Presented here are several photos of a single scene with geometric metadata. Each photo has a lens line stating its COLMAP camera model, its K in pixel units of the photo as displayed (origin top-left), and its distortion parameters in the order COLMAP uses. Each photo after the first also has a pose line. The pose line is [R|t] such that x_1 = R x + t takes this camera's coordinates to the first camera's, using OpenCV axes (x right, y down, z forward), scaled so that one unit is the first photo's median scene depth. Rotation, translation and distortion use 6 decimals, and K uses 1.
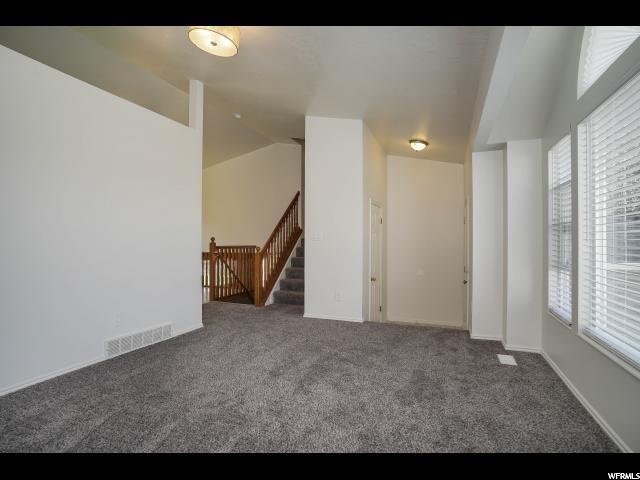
lens RADIAL K [[341.9, 0, 320.0], [0, 341.9, 240.0], [0, 0, 1]] dist [-0.053646, 0.000017]
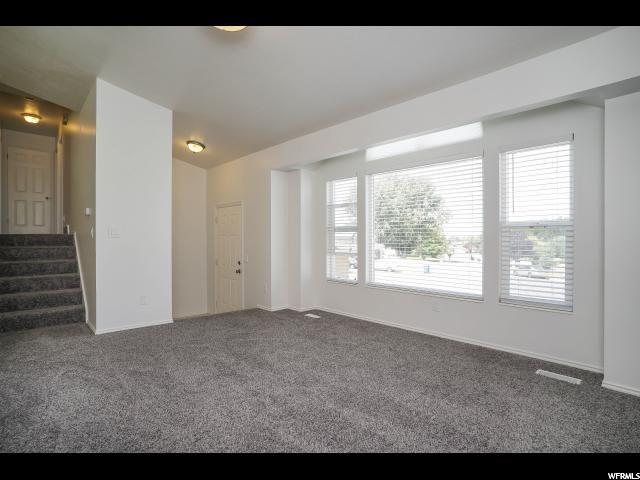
lens RADIAL K [[334.3, 0, 320.0], [0, 334.3, 240.0], [0, 0, 1]] dist [-0.000185, 0.000053]
pose [[0.450331, -0.014585, 0.892742, -0.691970], [0.000157, 0.999868, 0.016256, -0.007274], [-0.892861, -0.007180, 0.450274, 0.264030]]
